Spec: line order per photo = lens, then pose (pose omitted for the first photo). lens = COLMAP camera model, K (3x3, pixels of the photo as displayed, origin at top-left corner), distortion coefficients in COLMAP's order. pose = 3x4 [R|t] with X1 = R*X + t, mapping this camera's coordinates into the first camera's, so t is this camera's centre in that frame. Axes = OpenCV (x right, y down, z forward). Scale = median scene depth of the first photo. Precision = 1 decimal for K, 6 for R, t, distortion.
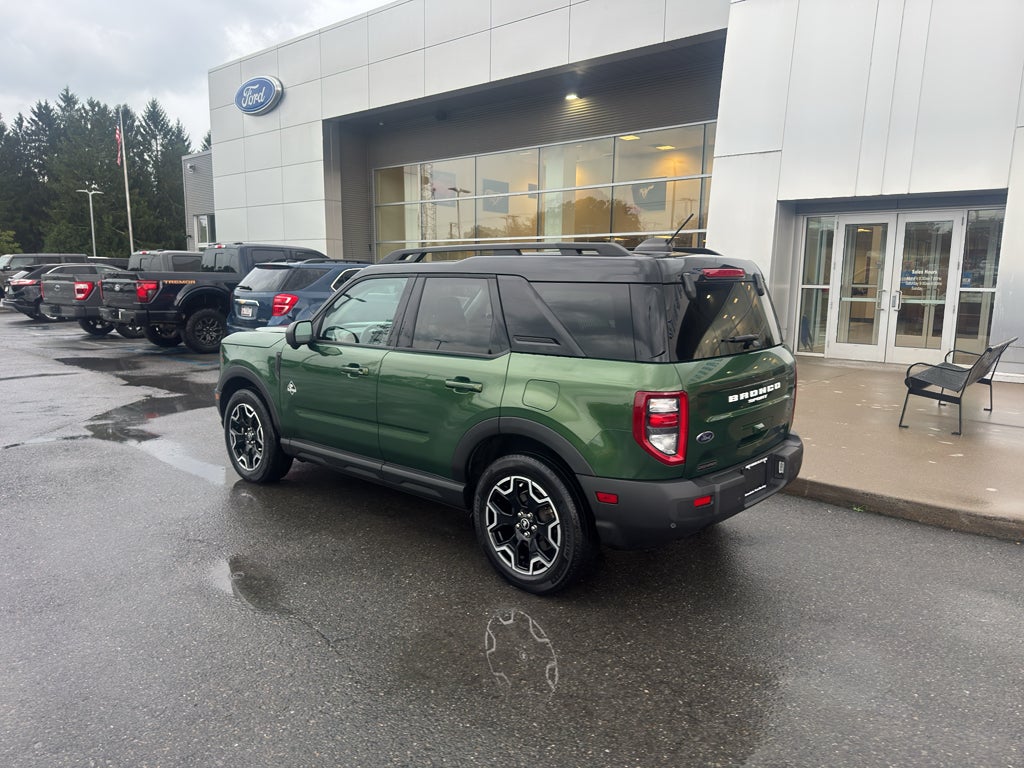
lens RADIAL K [[718.0, 0, 516.5], [0, 718.0, 387.1], [0, 0, 1]] dist [0.039529, -0.050094]
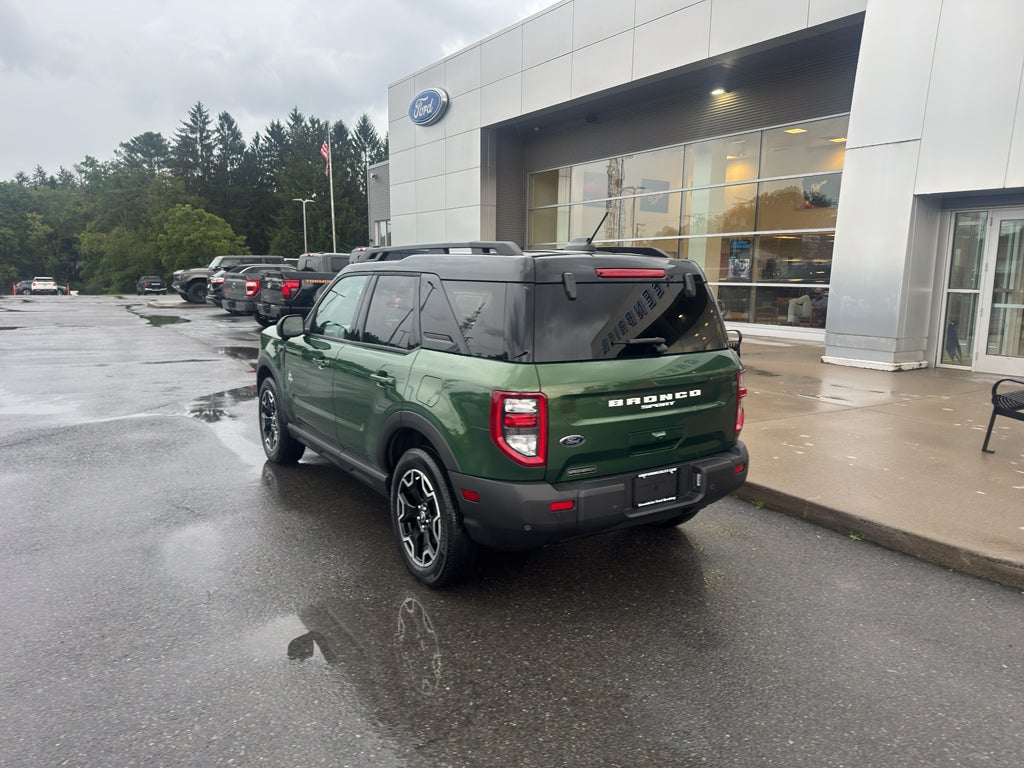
lens RADIAL K [[718.0, 0, 525.8], [0, 718.0, 385.7], [0, 0, 1]] dist [0.039529, -0.050094]
pose [[0.969570, 0.042303, -0.241134, 0.285054], [-0.043302, 0.999061, 0.001156, -0.002246], [0.240956, 0.009321, 0.970491, 0.028894]]
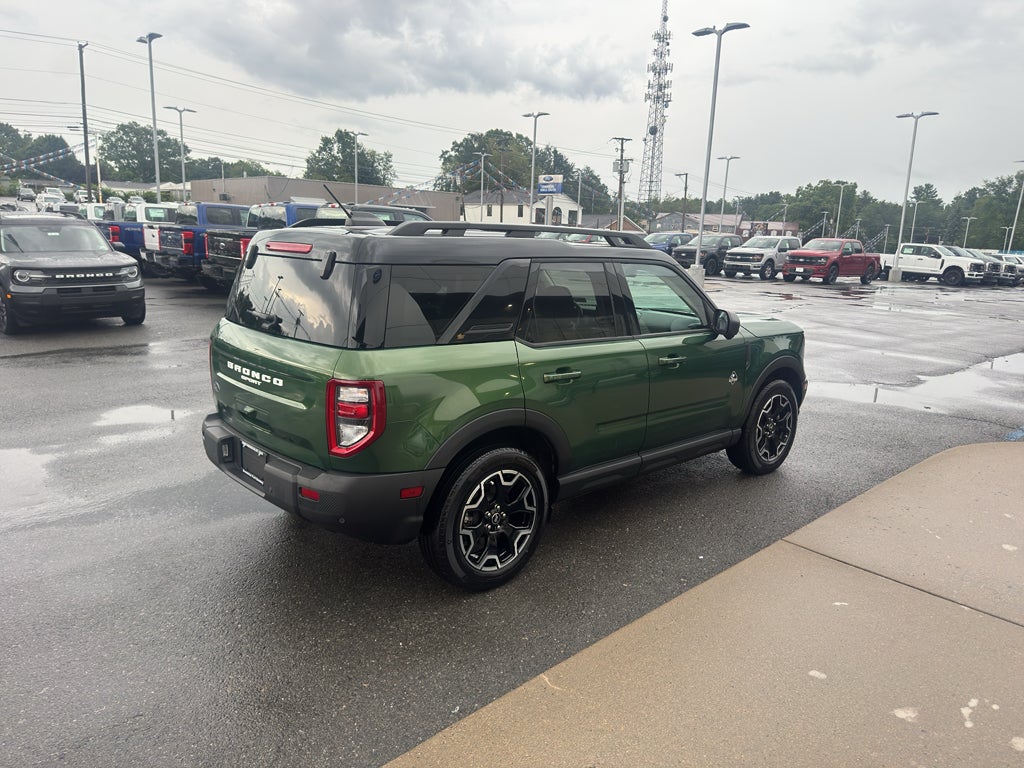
lens RADIAL K [[718.0, 0, 522.3], [0, 718.0, 391.4], [0, 0, 1]] dist [0.039529, -0.050094]
pose [[-0.103690, 0.197987, -0.974705, 0.902967], [-0.188074, 0.958405, 0.214683, -0.178462], [0.976666, 0.205577, -0.062140, 1.033013]]
